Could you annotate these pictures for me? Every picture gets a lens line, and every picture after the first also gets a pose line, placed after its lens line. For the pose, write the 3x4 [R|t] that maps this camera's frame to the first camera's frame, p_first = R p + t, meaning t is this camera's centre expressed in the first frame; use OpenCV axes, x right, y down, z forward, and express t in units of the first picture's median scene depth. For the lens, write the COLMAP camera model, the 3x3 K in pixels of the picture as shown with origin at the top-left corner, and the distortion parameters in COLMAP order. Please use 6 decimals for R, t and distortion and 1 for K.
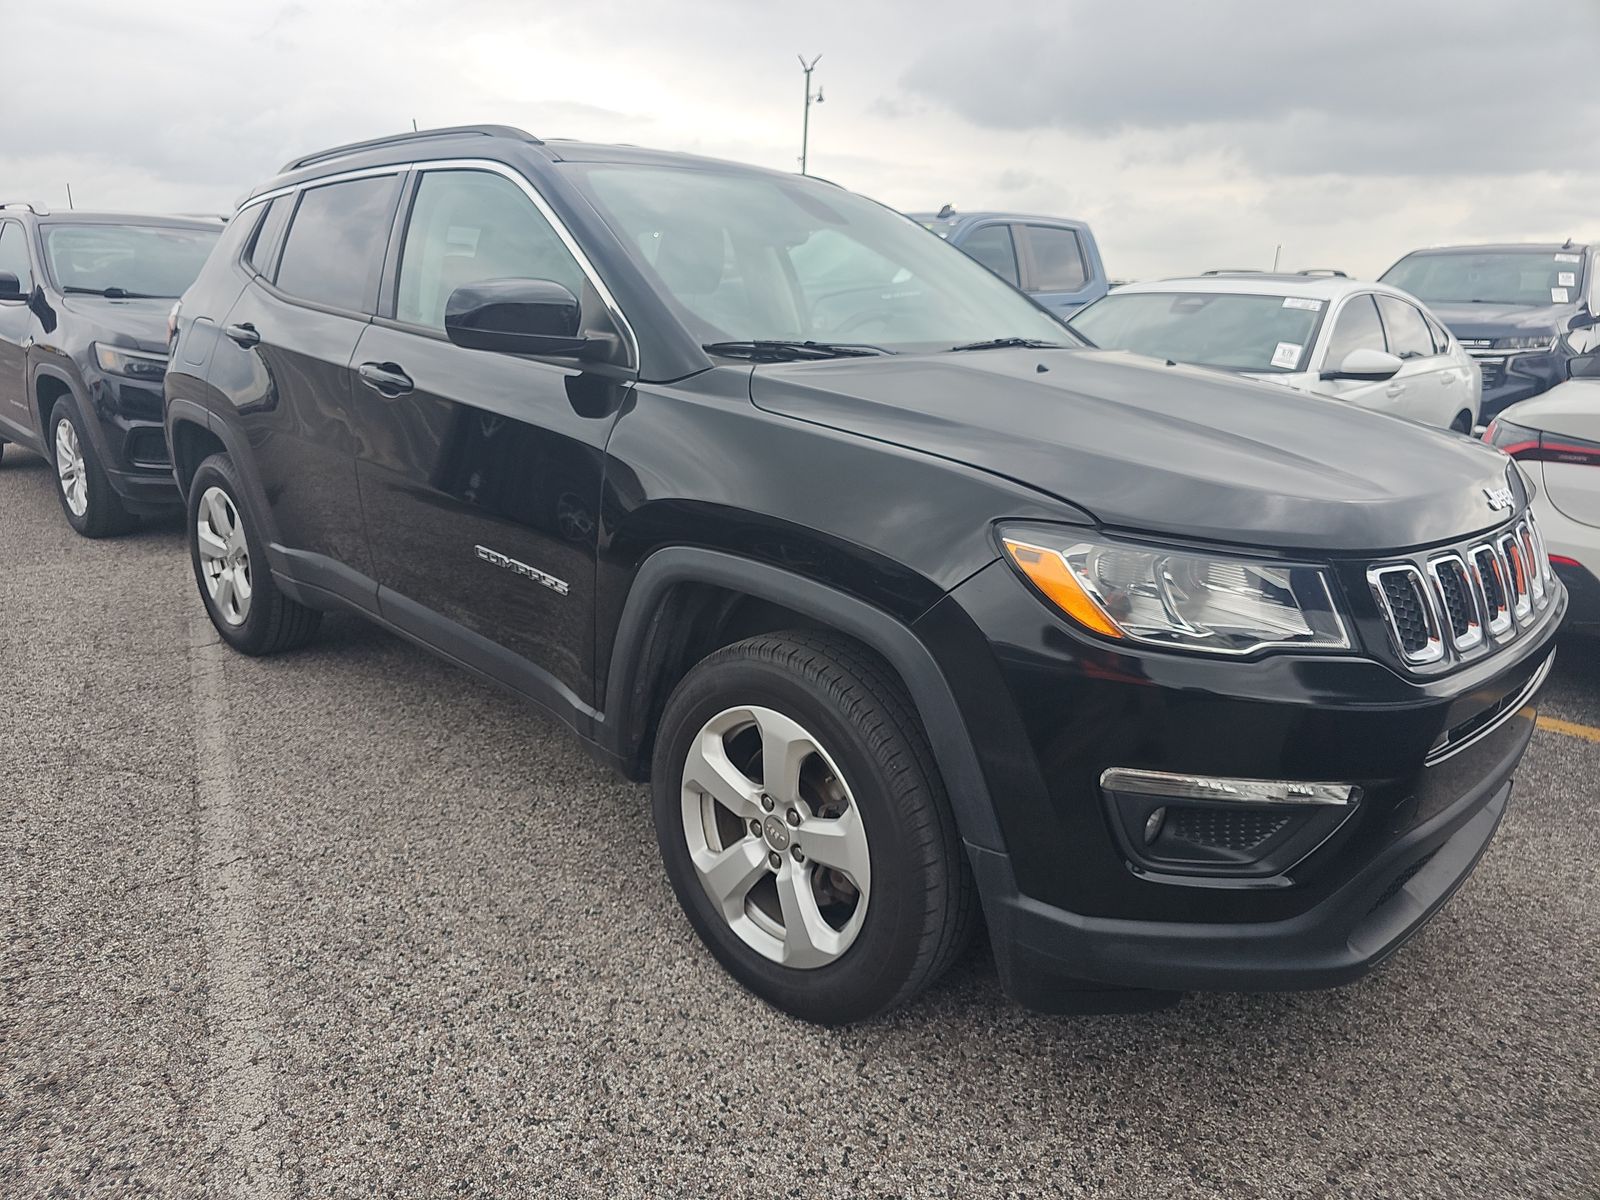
lens RADIAL K [[1060.2, 0, 778.2], [0, 1060.2, 588.5], [0, 0, 1]] dist [0.033953, -0.029667]
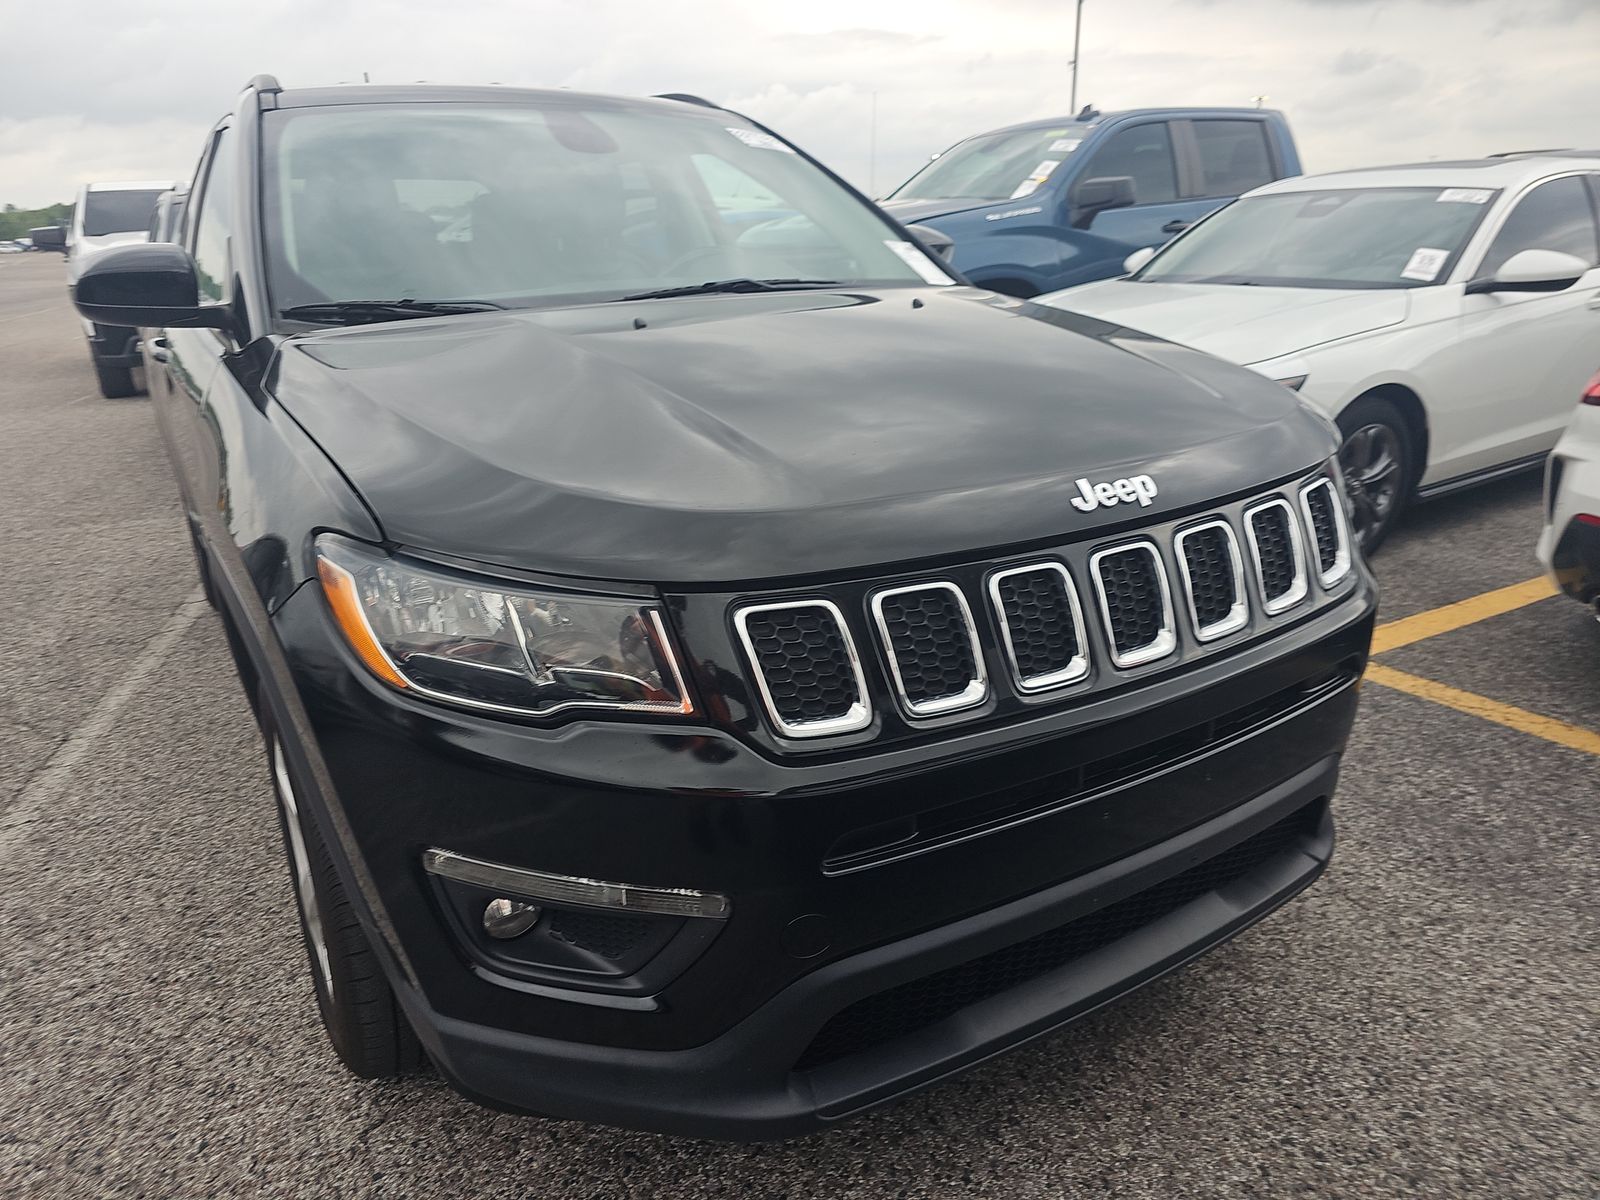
lens RADIAL K [[1054.3, 0, 800.0], [0, 1054.3, 600.0], [0, 0, 1]] dist [0.036058, -0.032650]
pose [[0.965376, 0.026576, -0.259507, 0.518923], [-0.007878, 0.997314, 0.072826, -0.049261], [0.260745, -0.068260, 0.962991, 0.213014]]
